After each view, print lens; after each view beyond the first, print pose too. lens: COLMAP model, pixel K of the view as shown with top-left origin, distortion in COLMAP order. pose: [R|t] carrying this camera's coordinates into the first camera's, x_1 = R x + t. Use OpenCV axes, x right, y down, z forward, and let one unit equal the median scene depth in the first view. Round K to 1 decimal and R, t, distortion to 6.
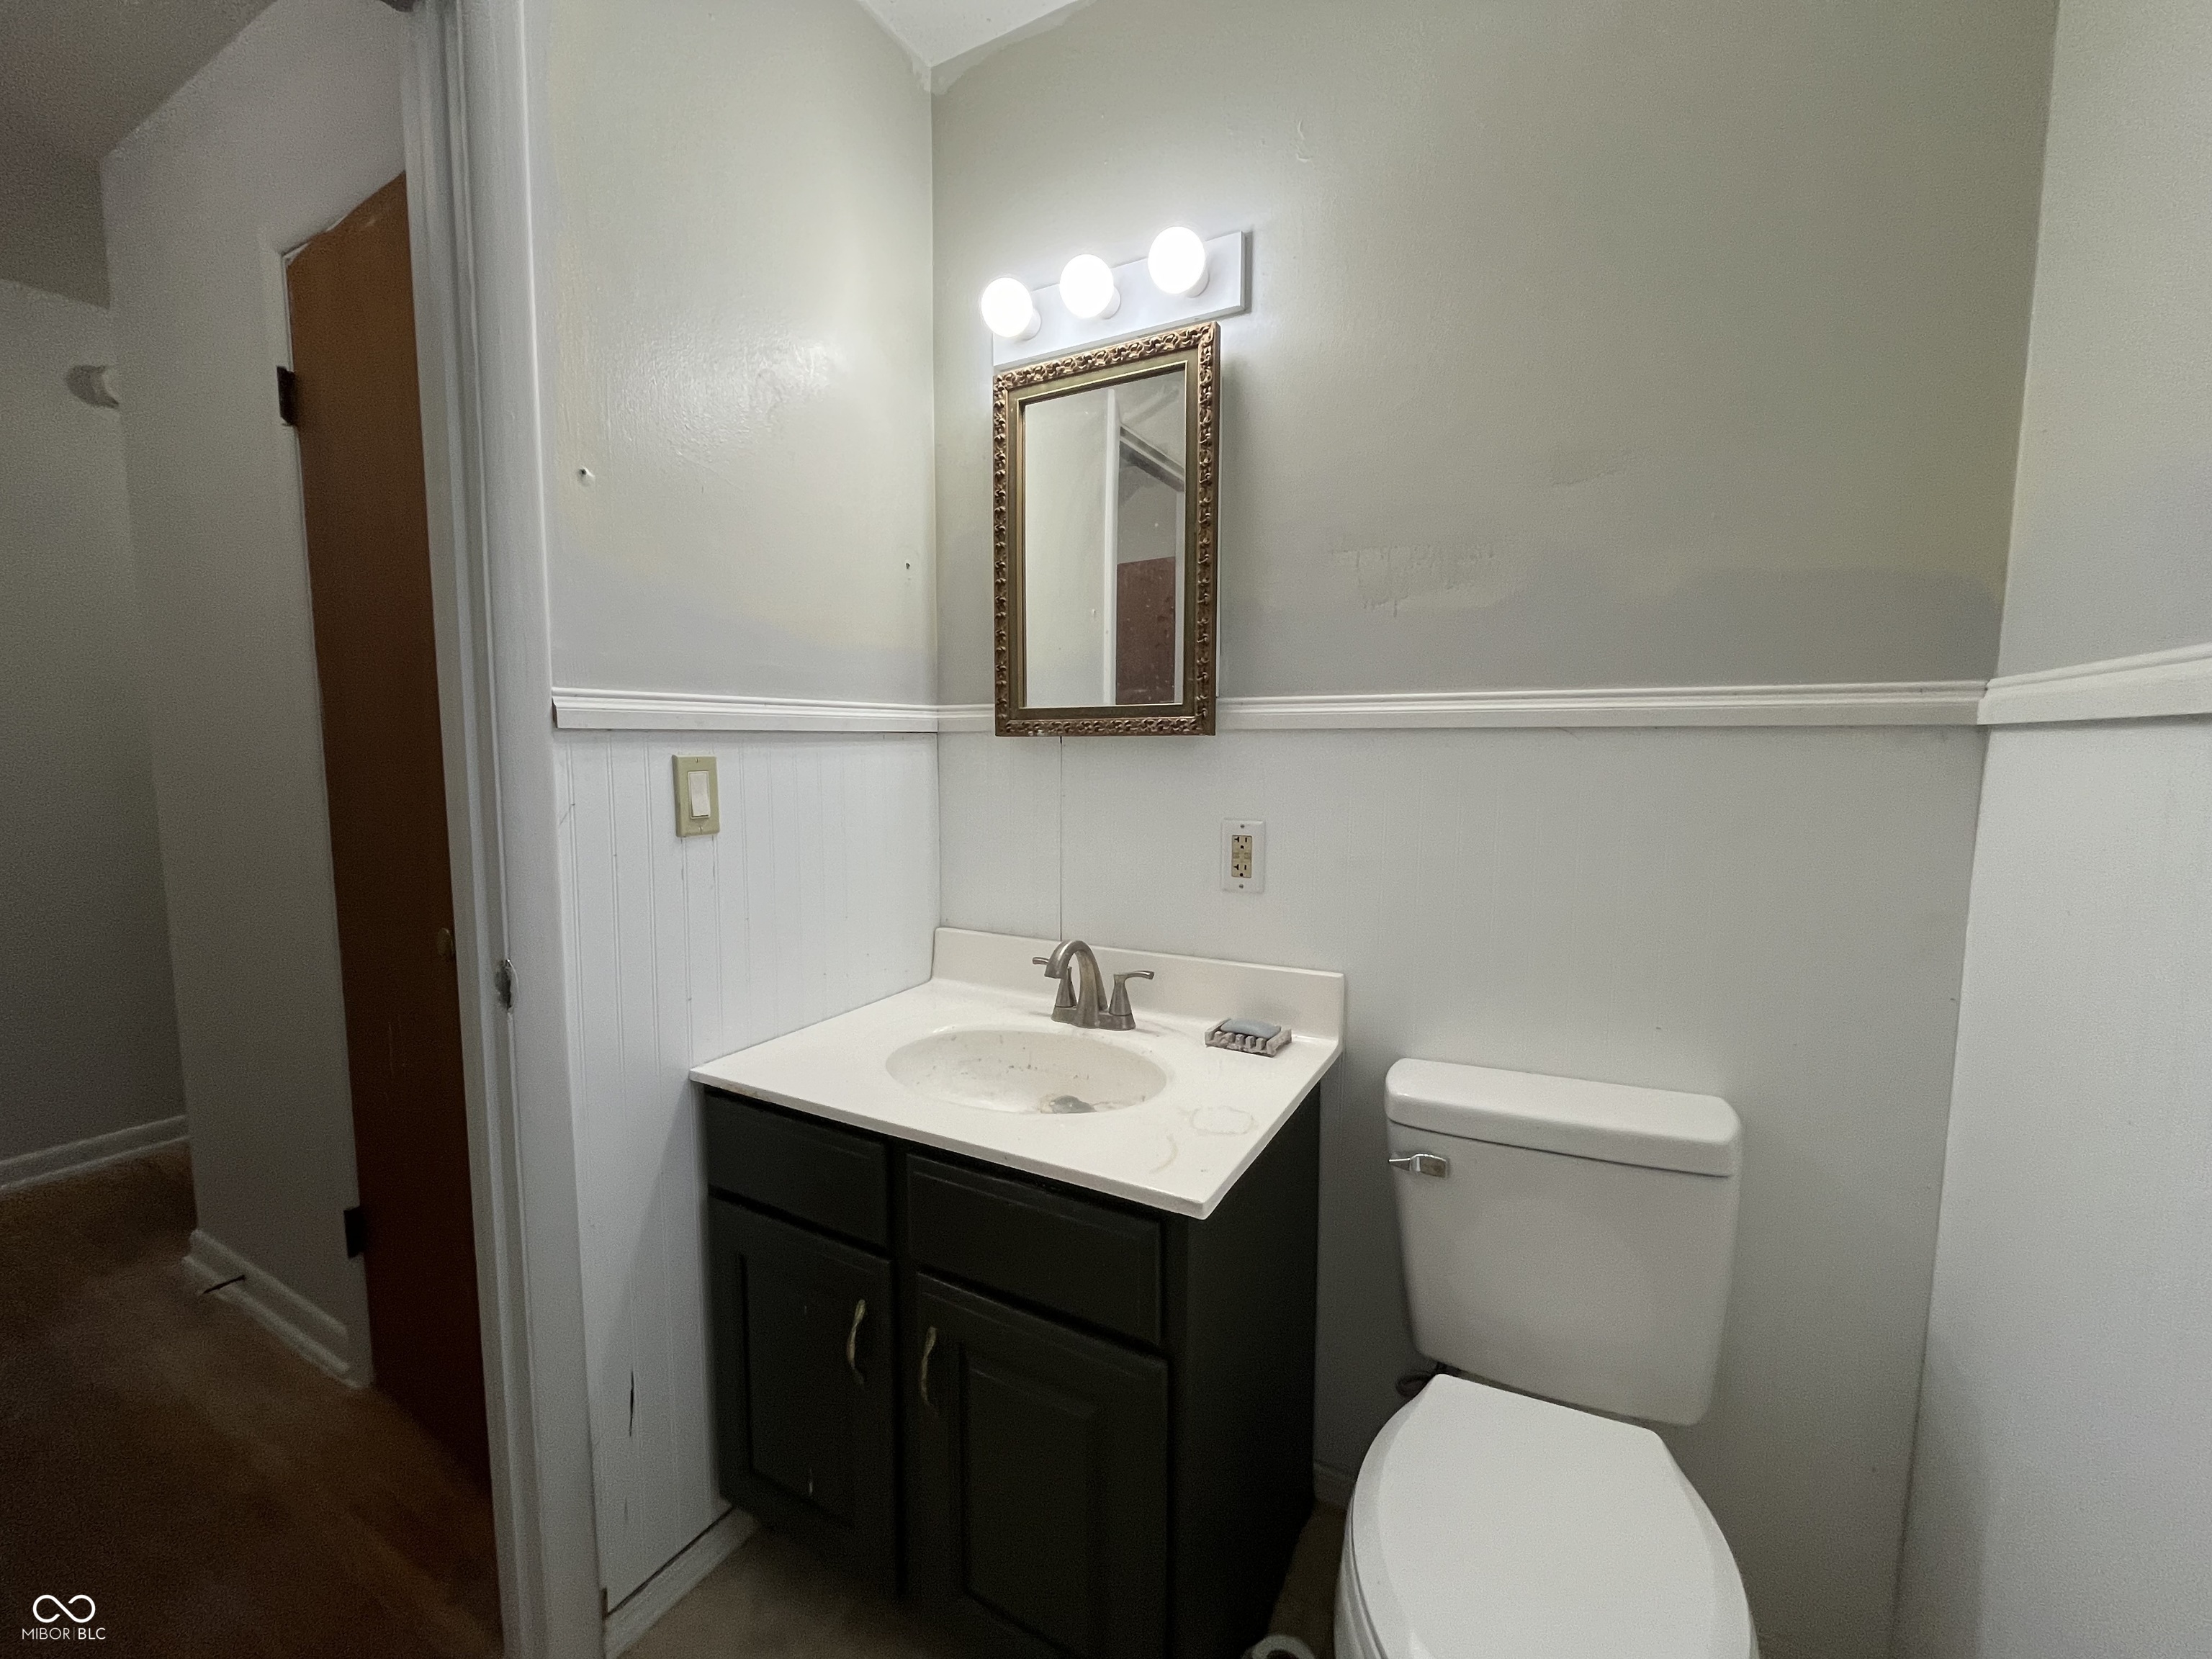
lens RADIAL K [[894.3, 0, 1106.0], [0, 894.3, 829.5], [0, 0, 1]] dist [0.000054, 0.000037]
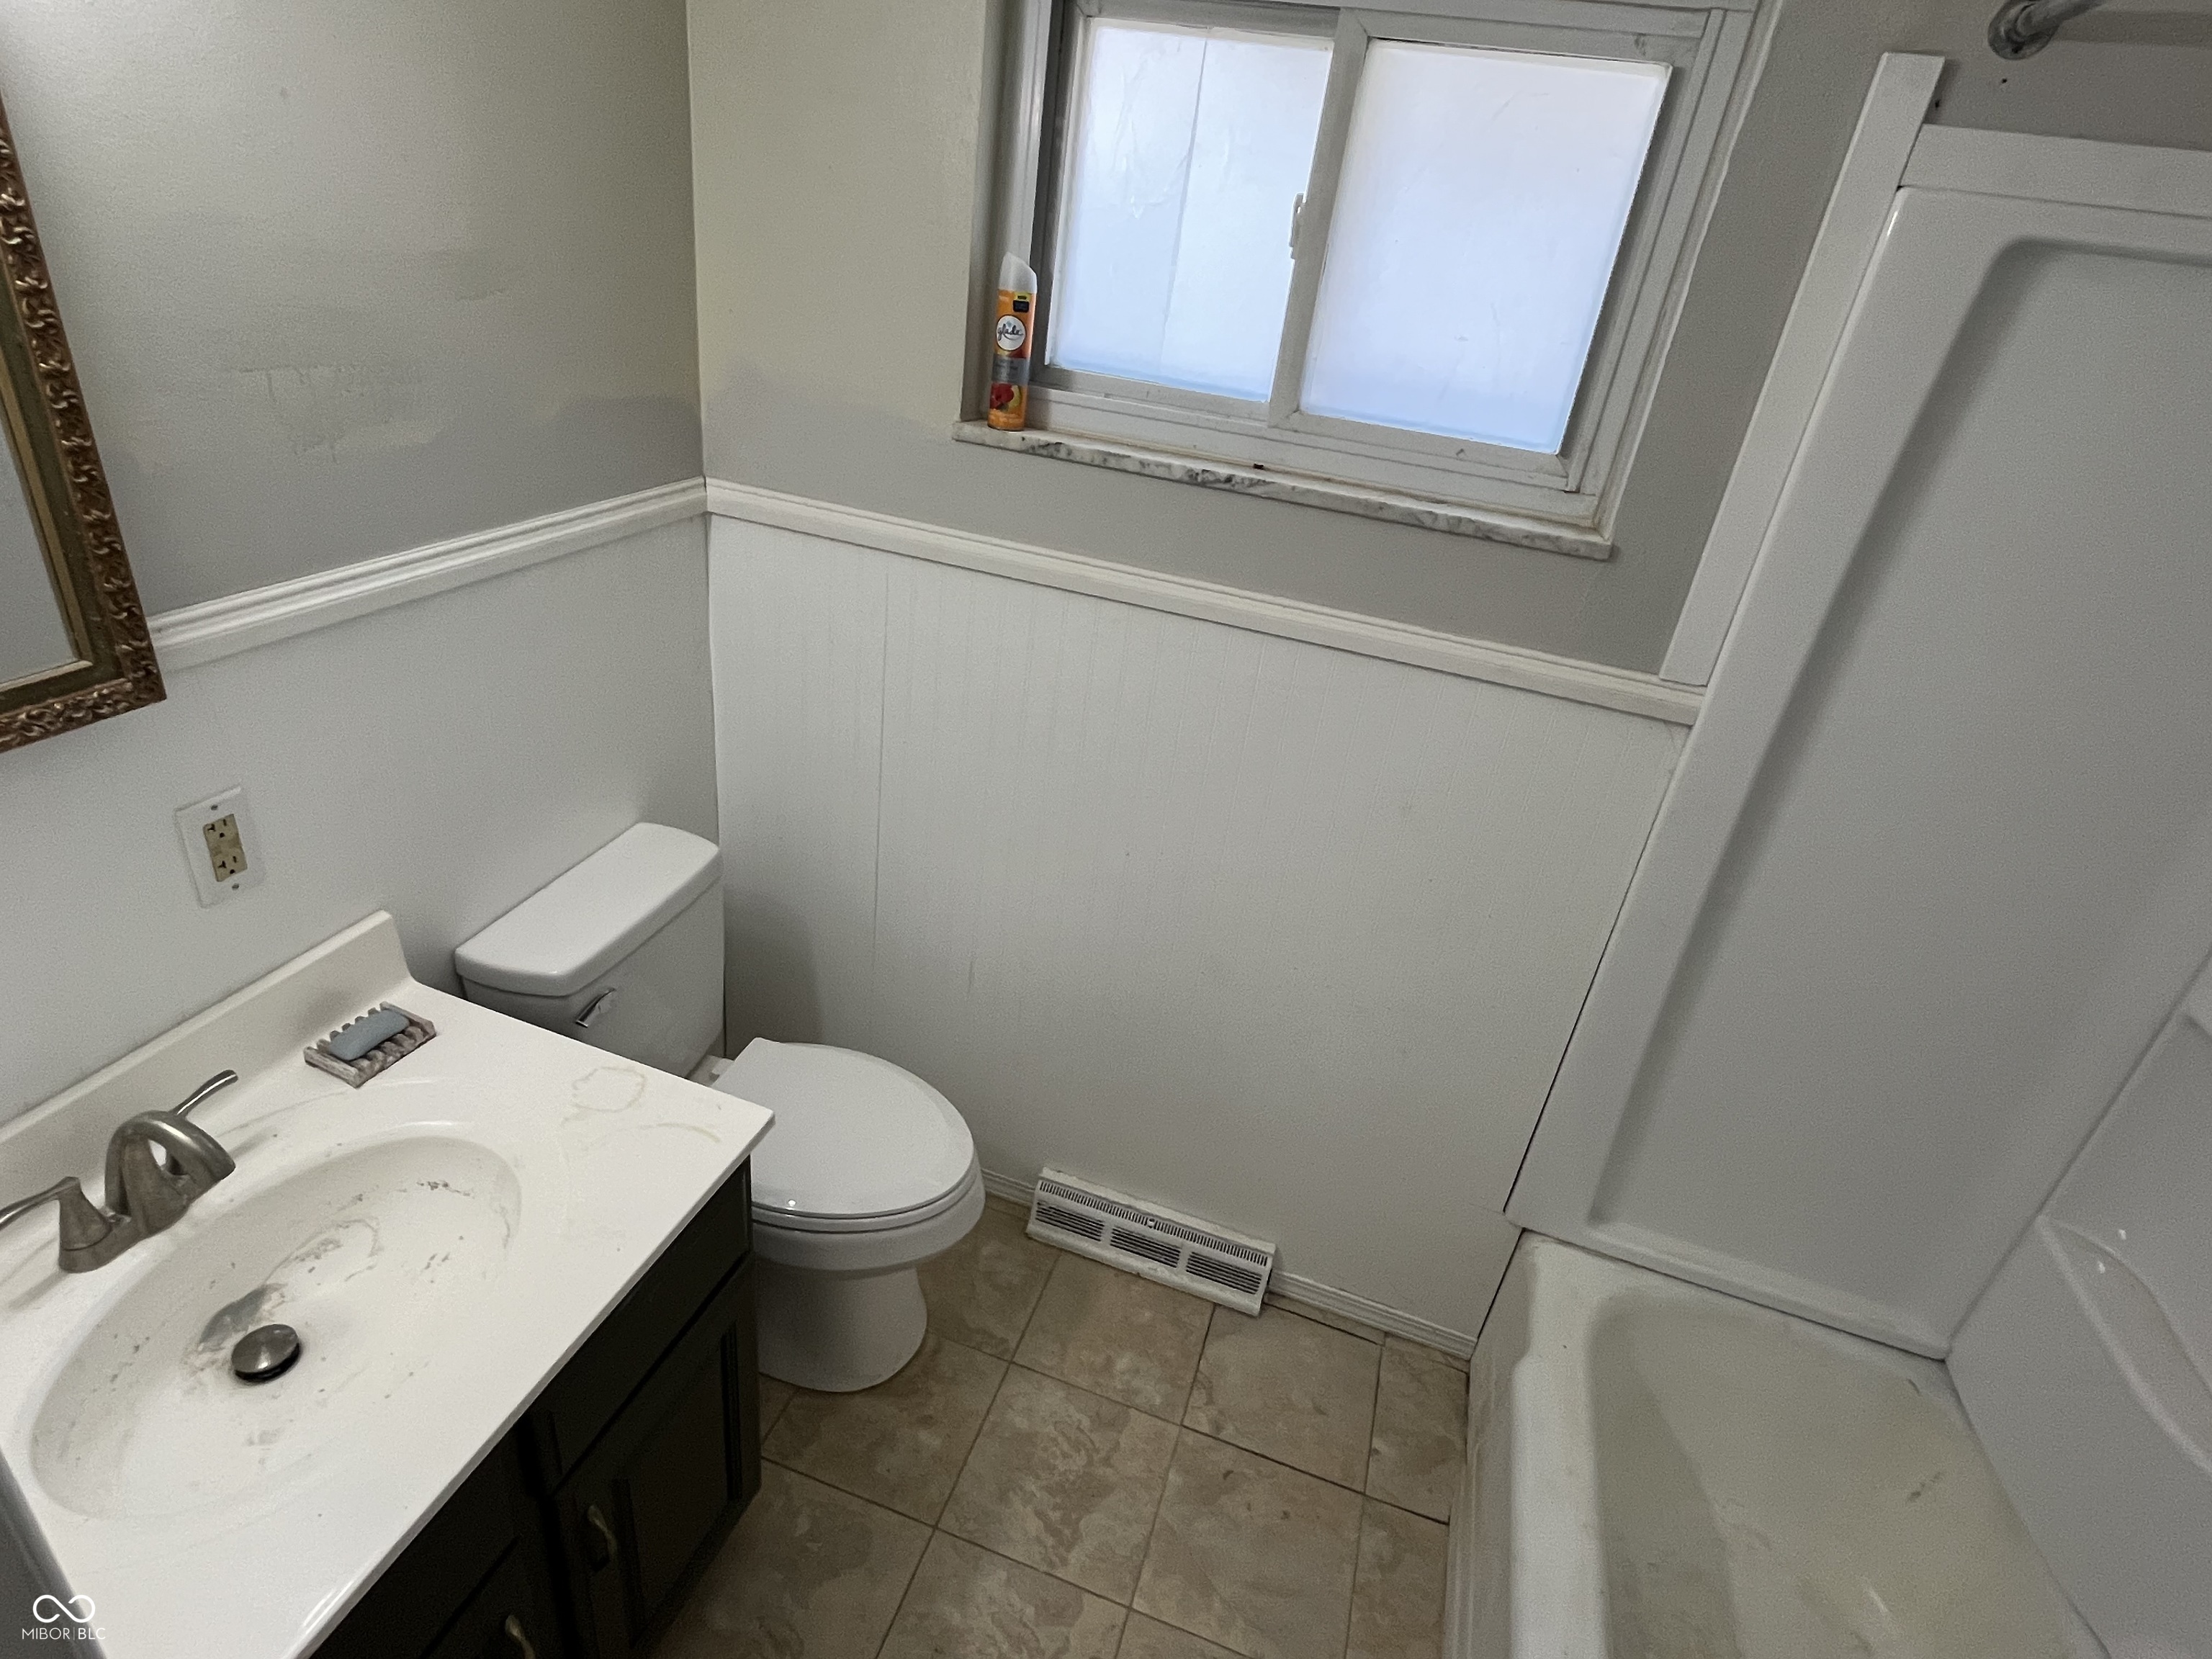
lens RADIAL K [[1210.1, 0, 1068.4], [0, 1210.1, 825.1], [0, 0, 1]] dist [-0.001486, -0.001315]
pose [[-0.164463, -0.476630, 0.863583, -0.755102], [-0.021713, 0.877042, 0.479923, -0.451233], [-0.986144, 0.060178, -0.154590, 0.549489]]
